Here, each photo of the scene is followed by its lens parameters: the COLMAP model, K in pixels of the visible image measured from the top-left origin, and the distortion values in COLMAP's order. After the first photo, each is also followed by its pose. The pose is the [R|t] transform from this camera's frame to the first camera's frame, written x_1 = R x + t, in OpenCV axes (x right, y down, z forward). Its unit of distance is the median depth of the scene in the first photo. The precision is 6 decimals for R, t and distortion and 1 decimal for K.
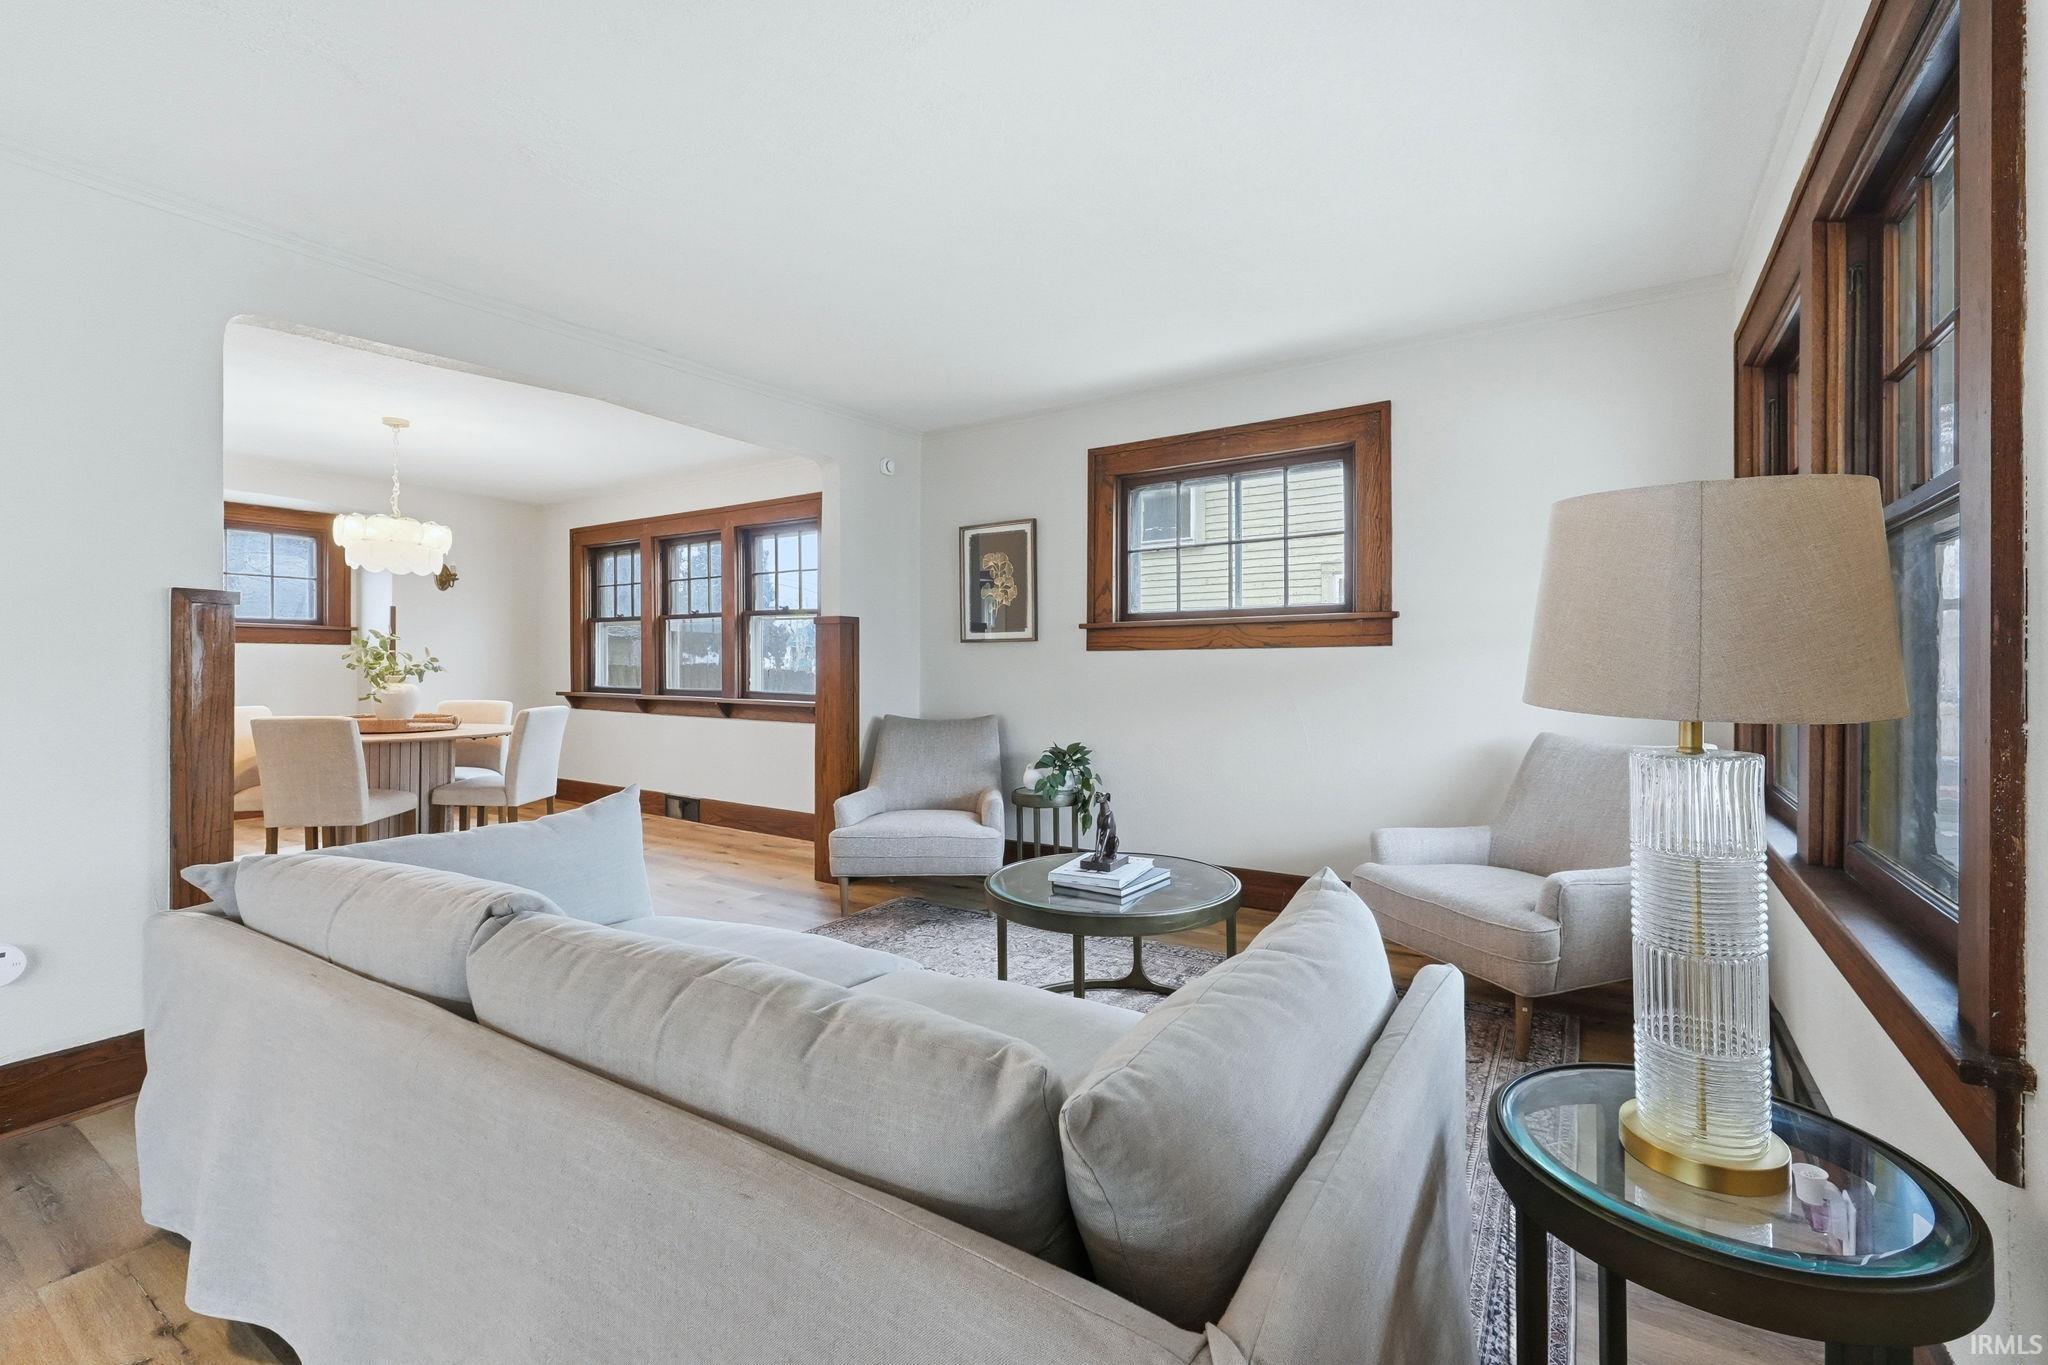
lens RADIAL K [[858.6, 0, 1023.1], [0, 858.6, 665.7], [0, 0, 1]] dist [-0.004321, -0.000006]
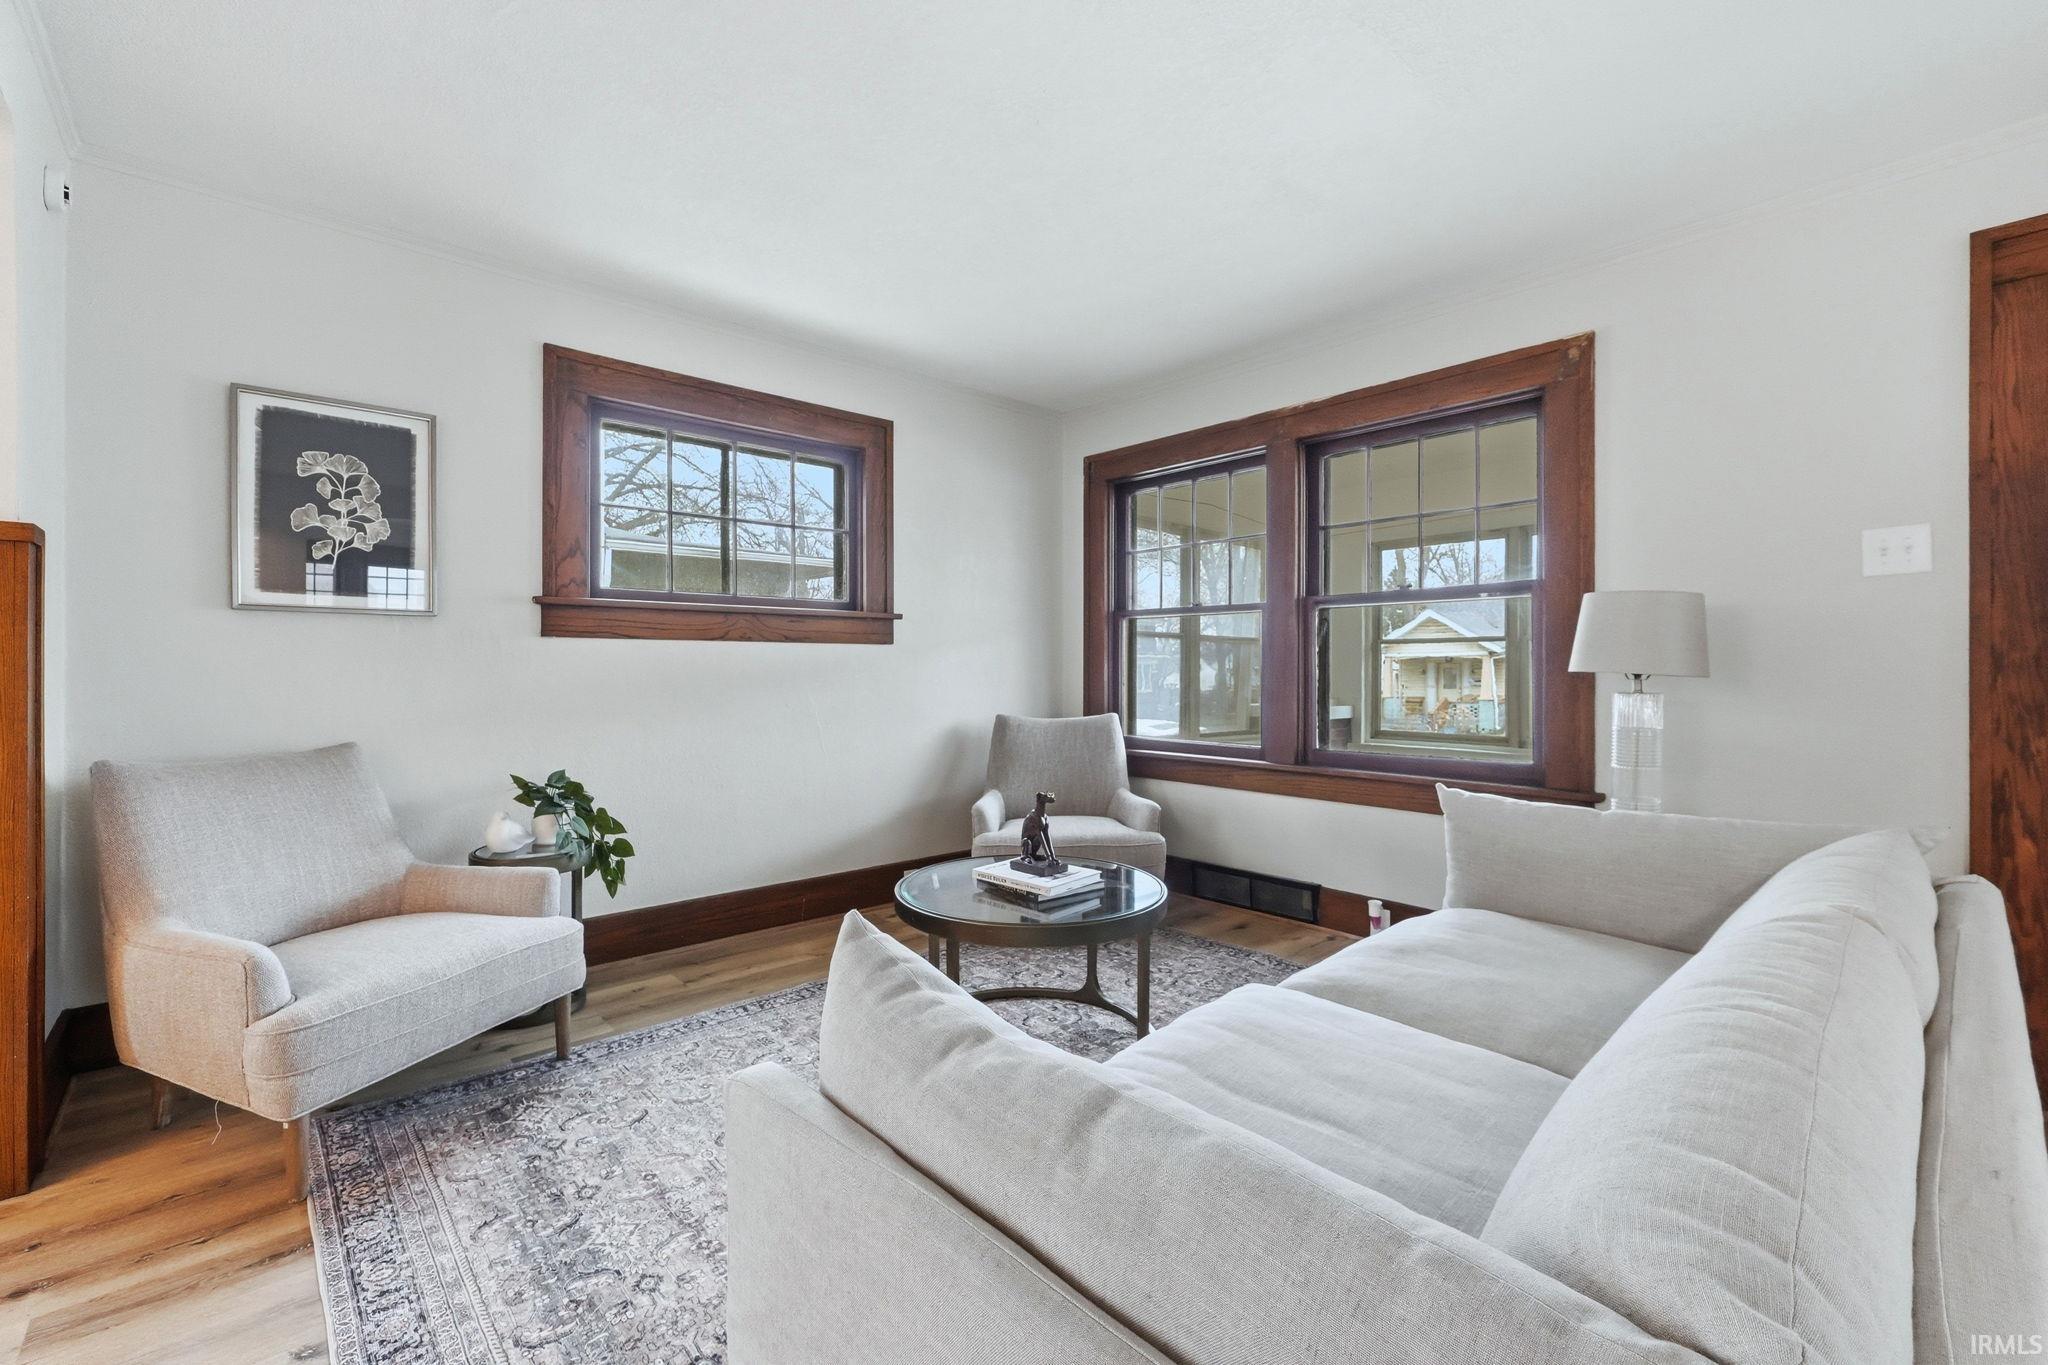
lens RADIAL K [[858.6, 0, 1023.1], [0, 858.6, 665.7], [0, 0, 1]] dist [-0.004321, -0.000006]
pose [[0.253639, 0.000340, 0.967299, -0.492543], [-0.013024, 0.999910, 0.003064, -0.000926], [-0.967211, -0.013376, 0.253621, 0.456049]]
